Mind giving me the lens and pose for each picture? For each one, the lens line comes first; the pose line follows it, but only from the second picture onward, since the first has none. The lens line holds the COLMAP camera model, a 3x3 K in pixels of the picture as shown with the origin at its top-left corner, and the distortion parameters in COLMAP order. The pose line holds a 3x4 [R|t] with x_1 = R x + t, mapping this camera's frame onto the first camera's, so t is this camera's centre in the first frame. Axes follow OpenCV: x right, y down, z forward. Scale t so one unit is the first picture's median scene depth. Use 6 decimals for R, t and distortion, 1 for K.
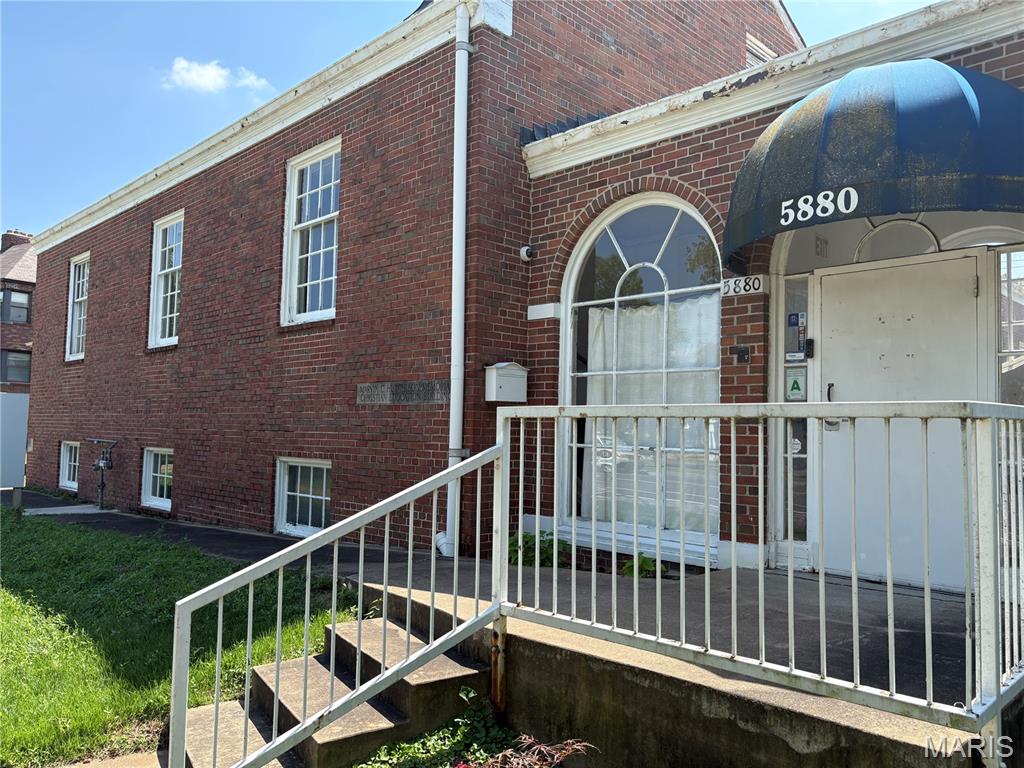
lens RADIAL K [[775.6, 0, 509.2], [0, 775.6, 383.3], [0, 0, 1]] dist [0.044958, -0.055429]
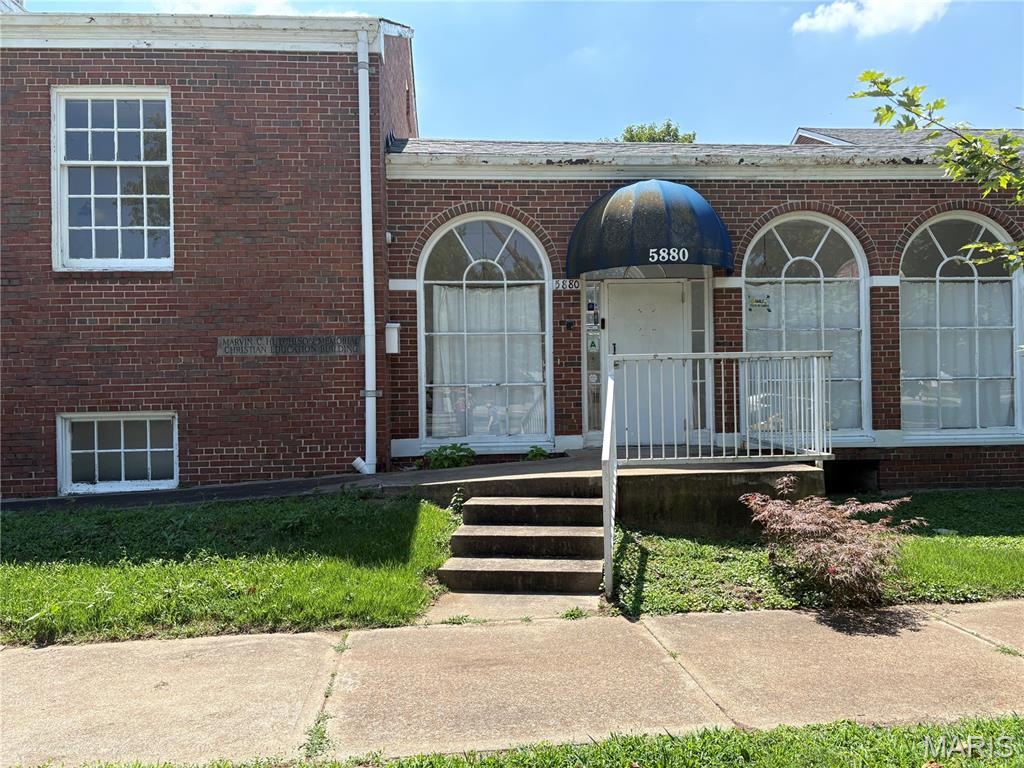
lens RADIAL K [[775.6, 0, 511.5], [0, 775.6, 386.1], [0, 0, 1]] dist [0.044958, -0.055429]
pose [[0.656313, -0.027664, 0.753981, -0.861654], [-0.016359, 0.998571, 0.050878, 0.008733], [-0.754311, -0.045726, 0.654922, -0.008495]]
